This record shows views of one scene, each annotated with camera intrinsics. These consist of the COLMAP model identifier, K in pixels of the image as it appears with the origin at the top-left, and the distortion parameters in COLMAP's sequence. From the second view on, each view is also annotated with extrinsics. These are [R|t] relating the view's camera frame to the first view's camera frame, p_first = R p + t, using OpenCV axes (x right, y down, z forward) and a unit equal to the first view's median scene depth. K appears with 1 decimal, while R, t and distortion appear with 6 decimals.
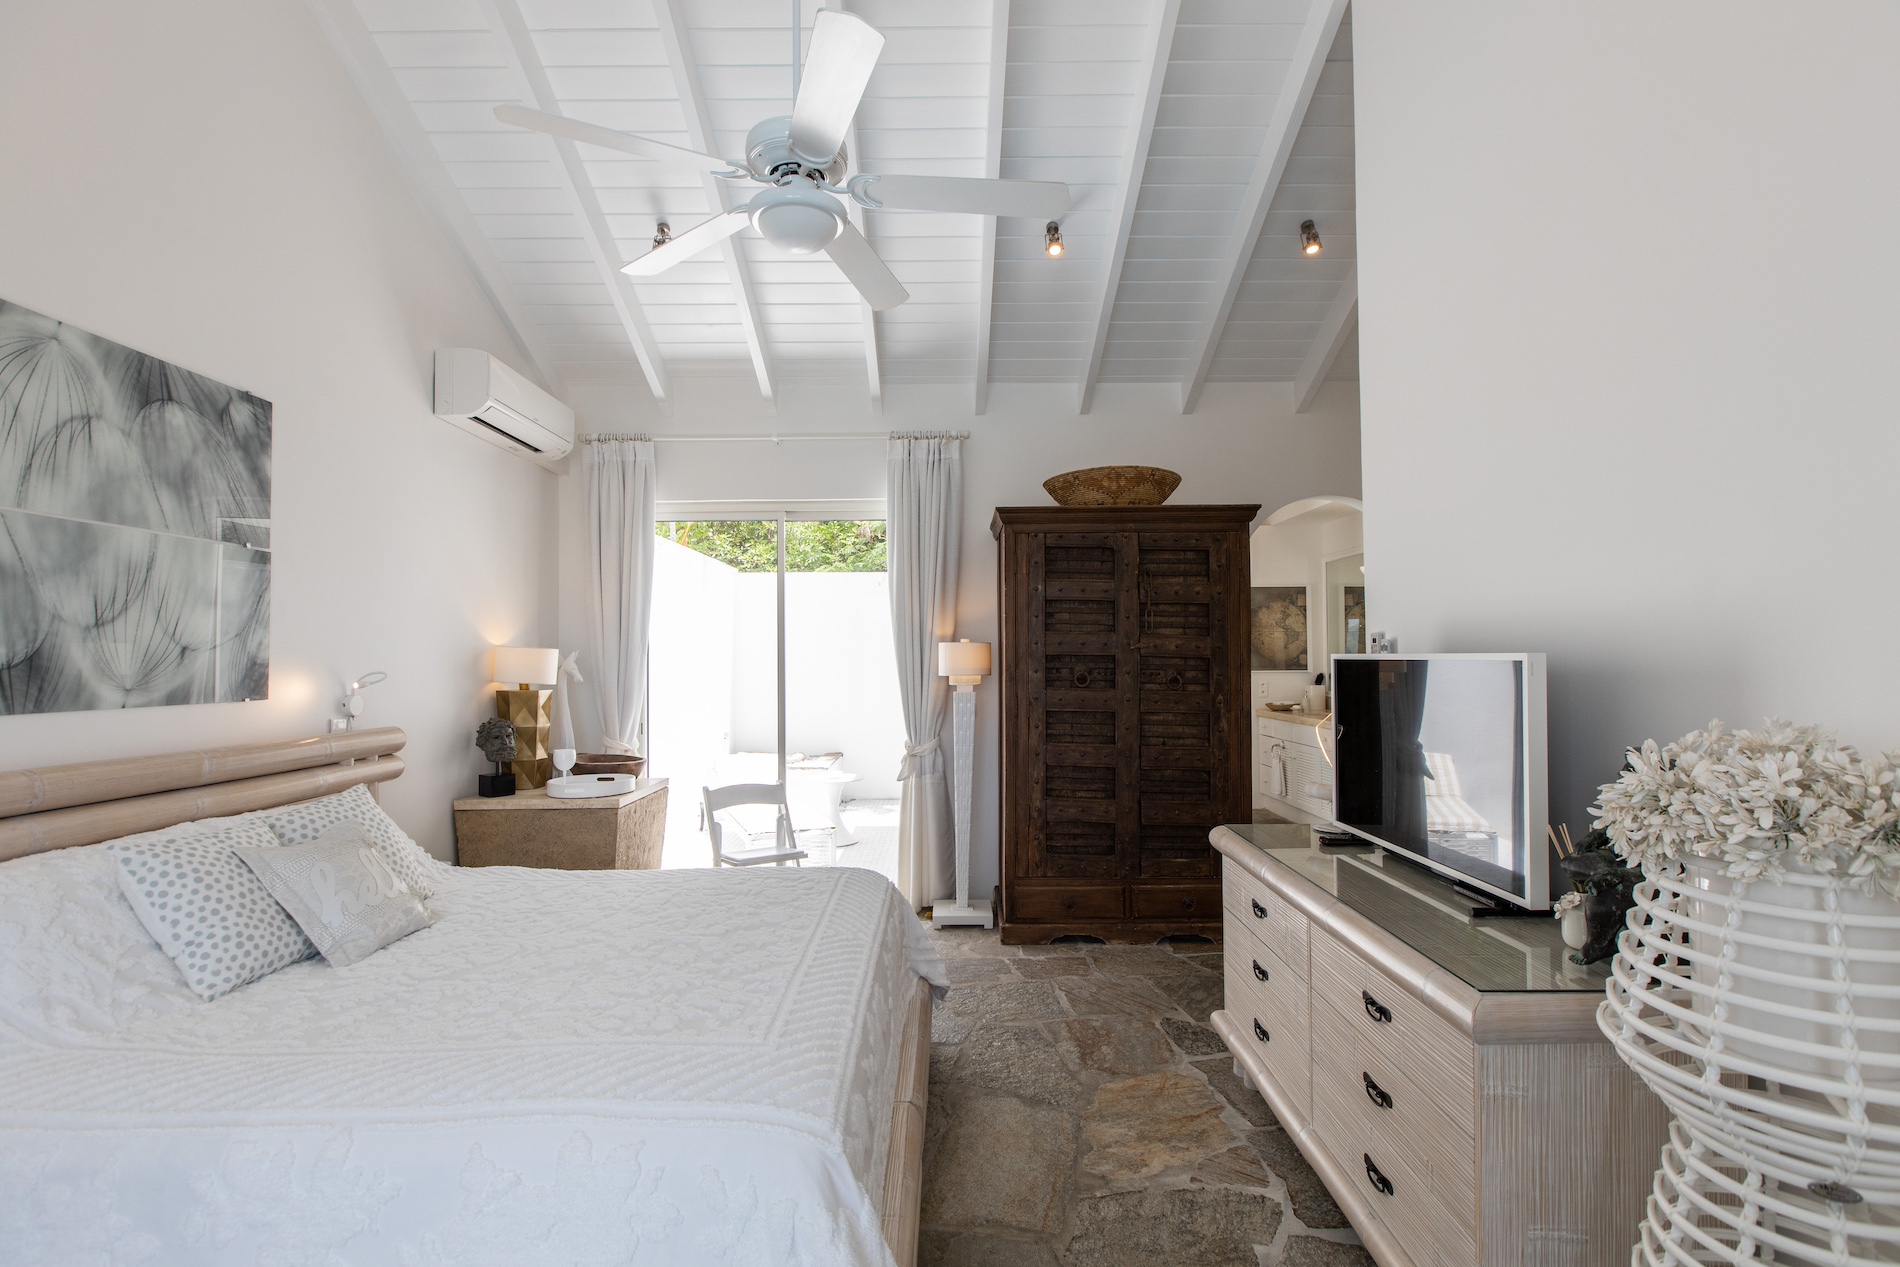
lens RADIAL K [[968.1, 0, 956.8], [0, 968.1, 643.6], [0, 0, 1]] dist [-0.002933, 0.001309]
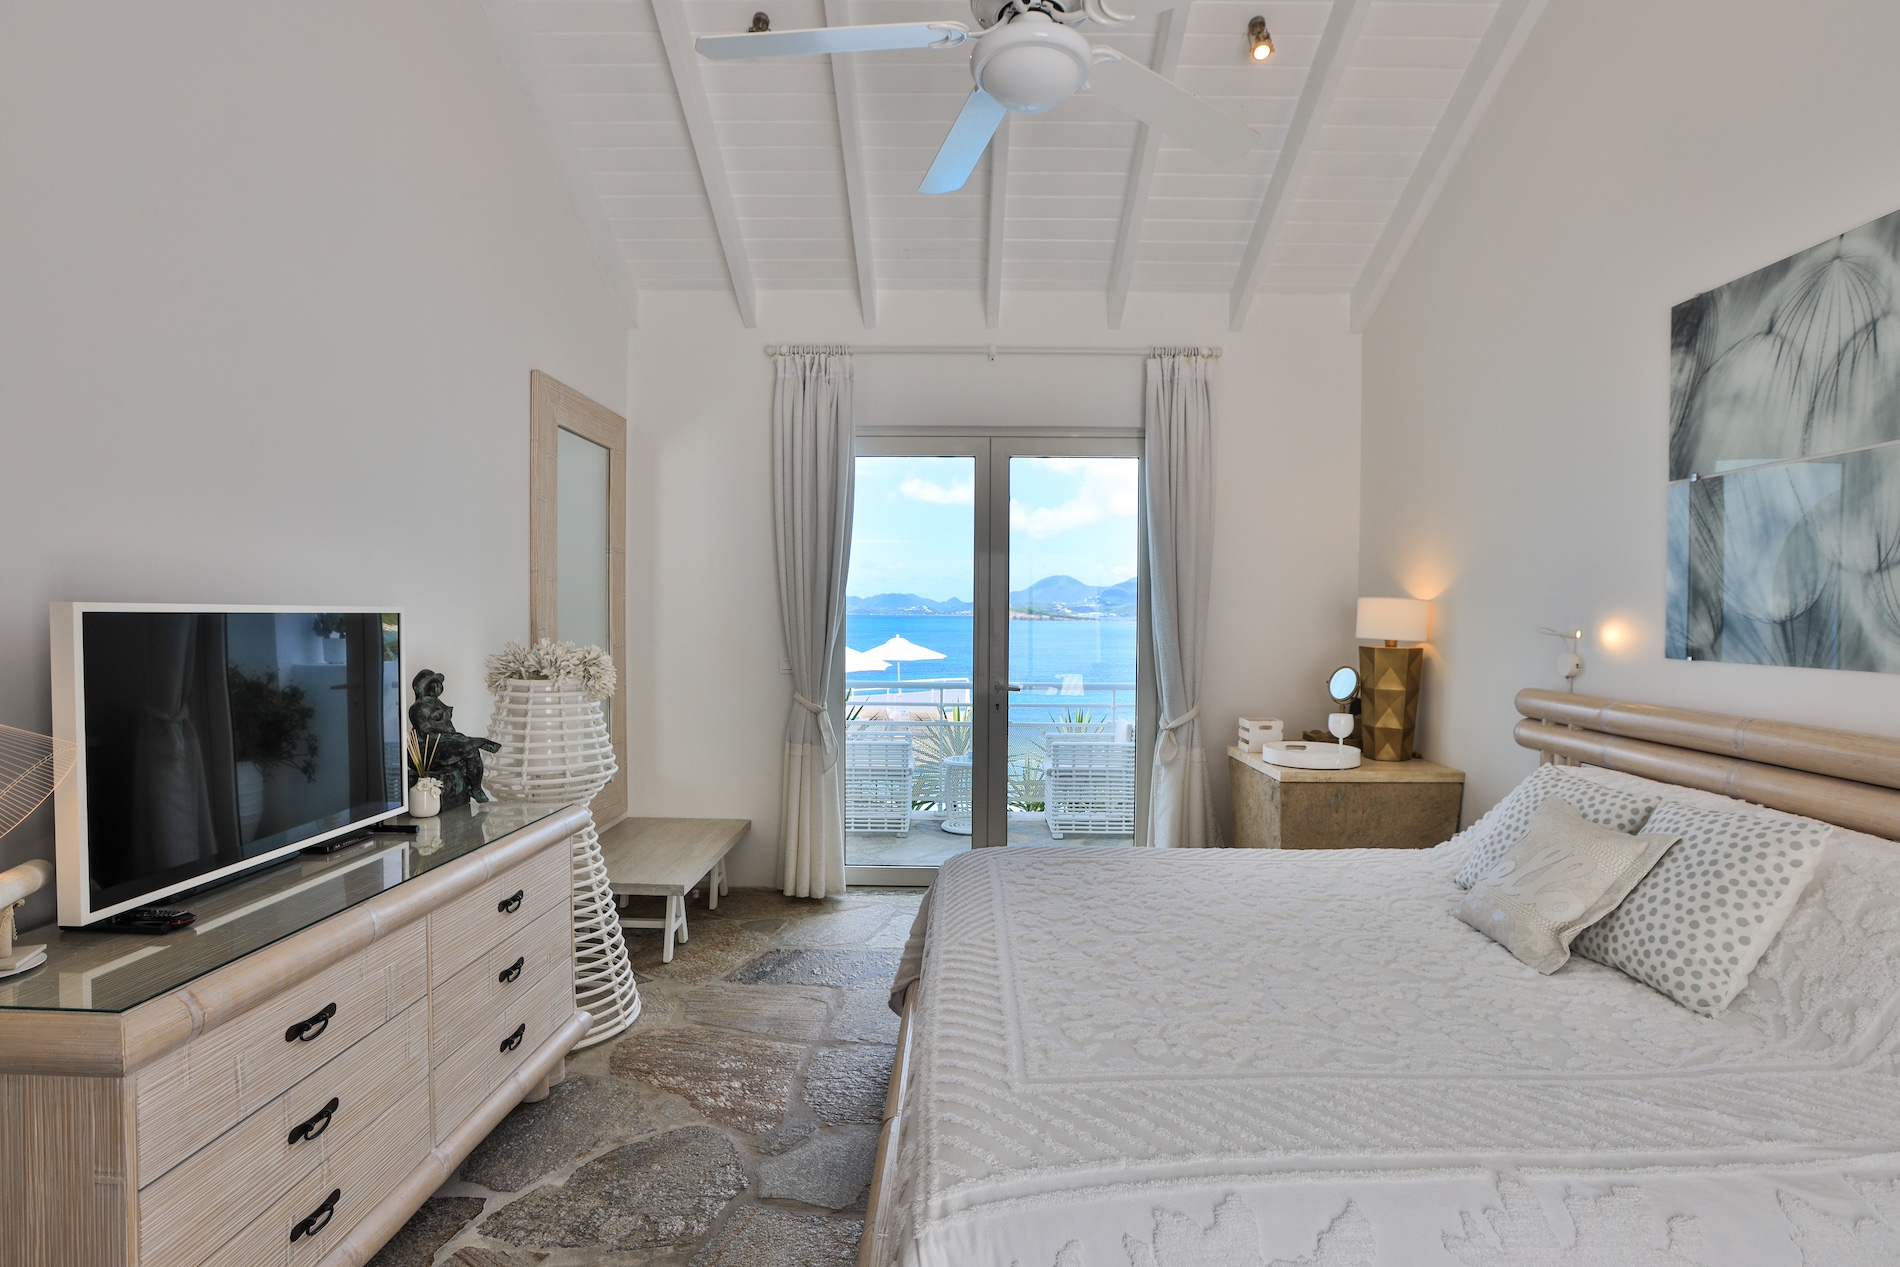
lens RADIAL K [[968.1, 0, 945.5], [0, 968.1, 637.6], [0, 0, 1]] dist [-0.002933, 0.001309]
pose [[-0.999592, -0.001132, 0.028528, -0.122401], [-0.000816, 0.999938, 0.011085, 0.031910], [-0.028539, 0.011057, -0.999532, 1.935473]]
